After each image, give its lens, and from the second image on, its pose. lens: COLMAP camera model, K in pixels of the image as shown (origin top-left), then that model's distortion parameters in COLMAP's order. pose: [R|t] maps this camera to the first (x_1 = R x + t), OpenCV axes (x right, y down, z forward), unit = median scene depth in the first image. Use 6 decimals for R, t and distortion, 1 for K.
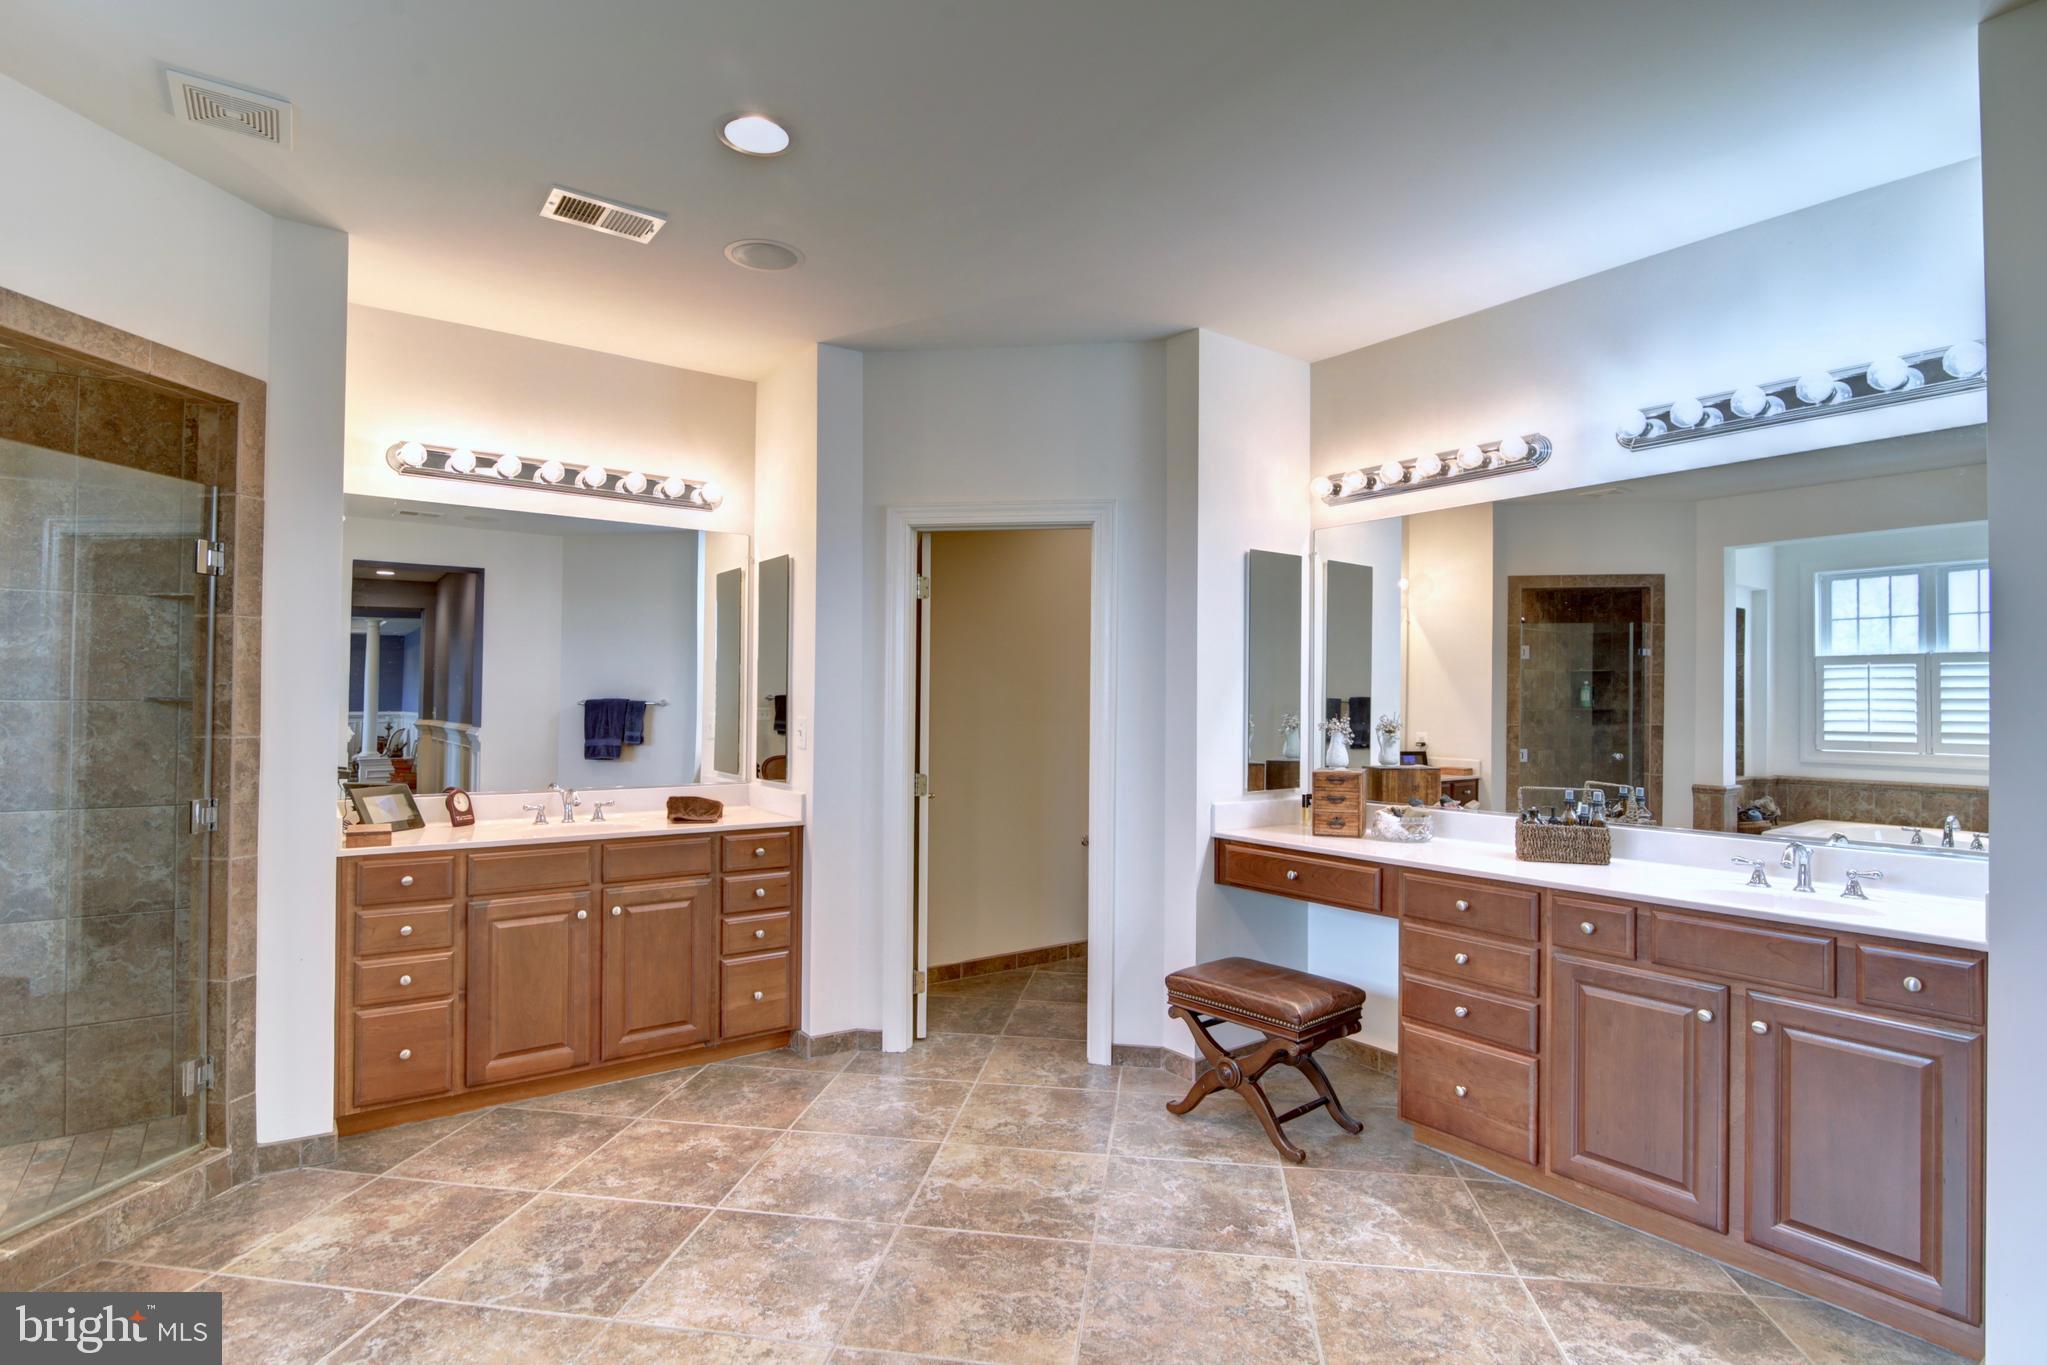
lens RADIAL K [[1045.3, 0, 963.9], [0, 1045.3, 684.7], [0, 0, 1]] dist [-0.005214, -0.002982]
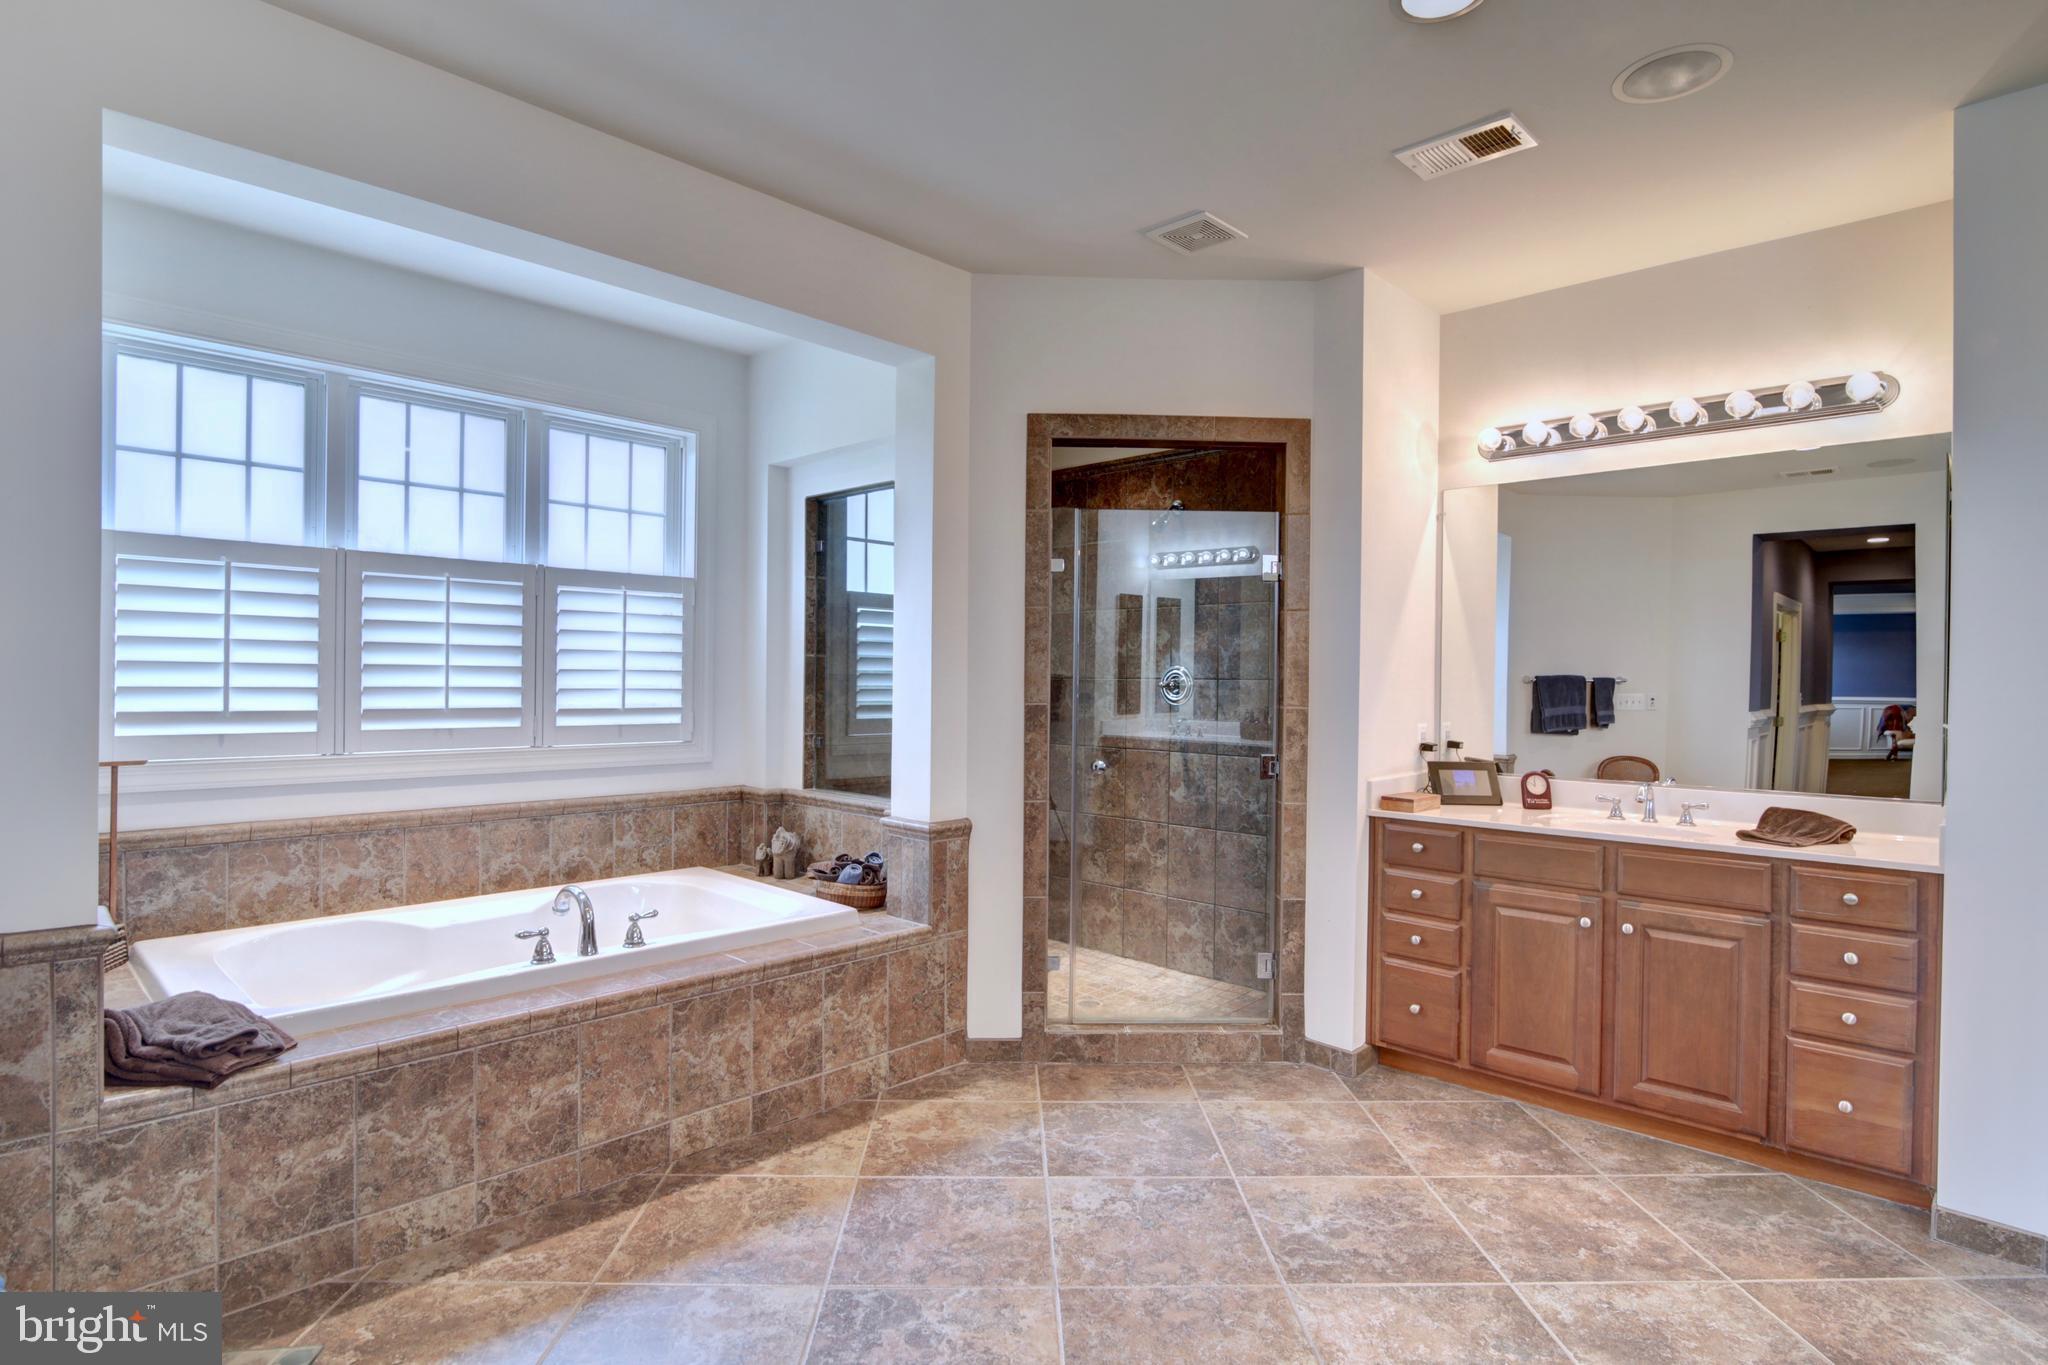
lens RADIAL K [[1045.8, 0, 1021.5], [0, 1045.8, 686.5], [0, 0, 1]] dist [-0.005214, -0.002982]
pose [[0.191628, 0.004057, -0.981459, 0.441941], [0.012235, 0.999904, 0.006522, 0.011338], [0.981391, -0.013258, 0.191560, 0.404728]]
